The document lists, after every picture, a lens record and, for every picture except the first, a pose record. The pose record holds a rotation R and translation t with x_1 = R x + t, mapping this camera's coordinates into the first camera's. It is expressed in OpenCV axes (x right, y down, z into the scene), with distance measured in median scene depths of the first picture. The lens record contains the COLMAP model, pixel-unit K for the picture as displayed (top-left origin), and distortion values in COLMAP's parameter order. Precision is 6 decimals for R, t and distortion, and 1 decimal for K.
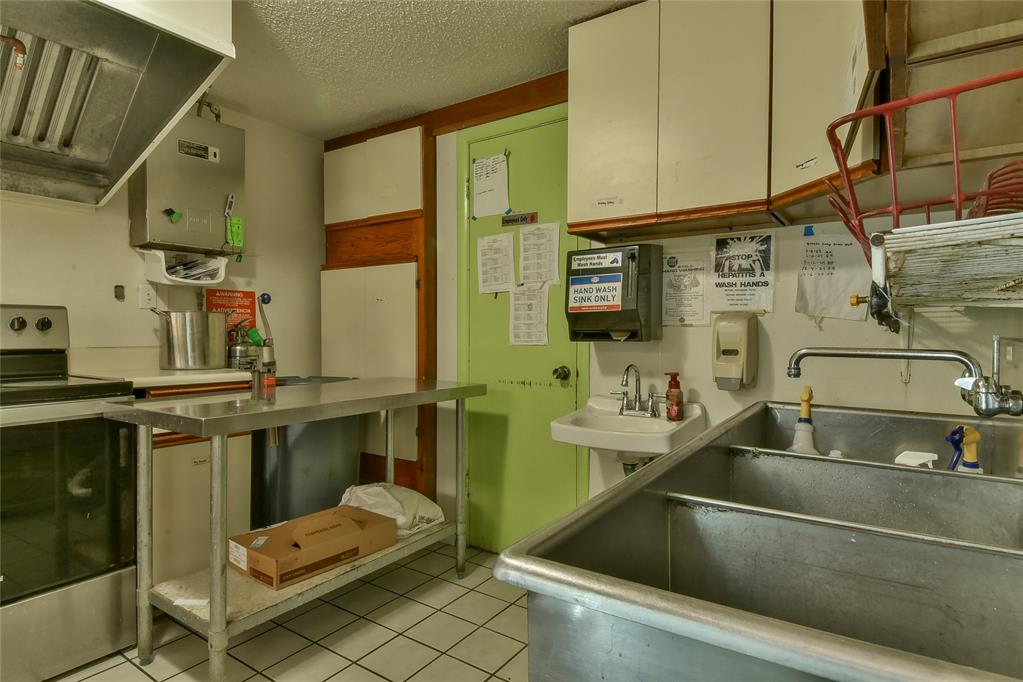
lens RADIAL K [[553.4, 0, 511.0], [0, 553.4, 338.2], [0, 0, 1]] dist [0.031759, -0.014501]
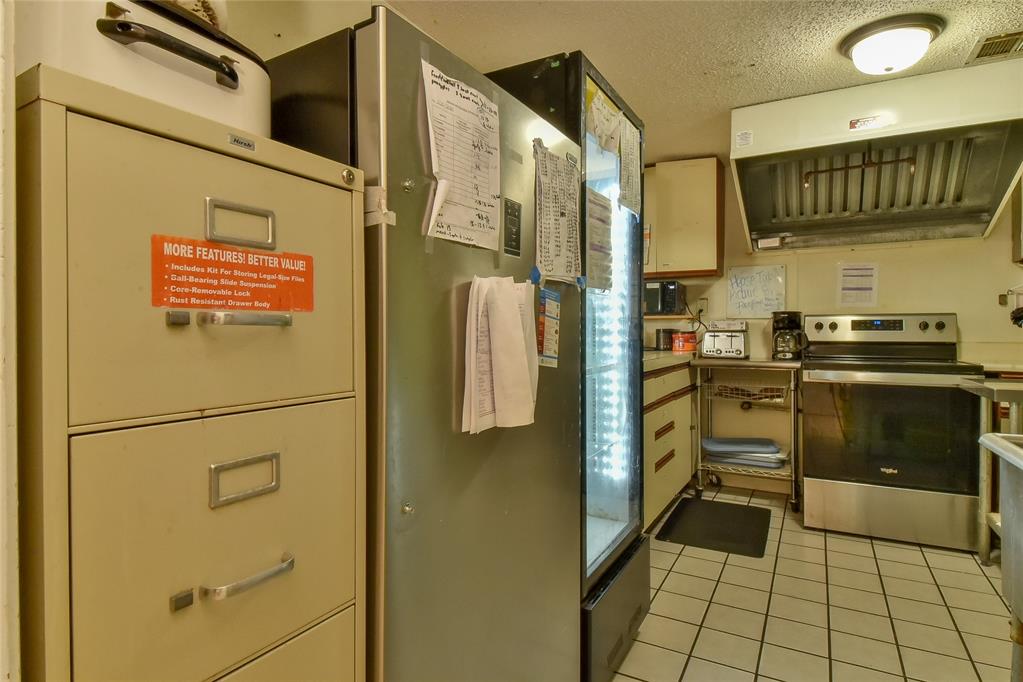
lens RADIAL K [[553.4, 0, 511.0], [0, 553.4, 337.2], [0, 0, 1]] dist [0.031759, -0.014501]
pose [[0.091951, 0.008946, -0.995723, 0.546171], [-0.005392, 0.999949, 0.008487, -0.000495], [0.995749, 0.004589, 0.091994, -0.271706]]
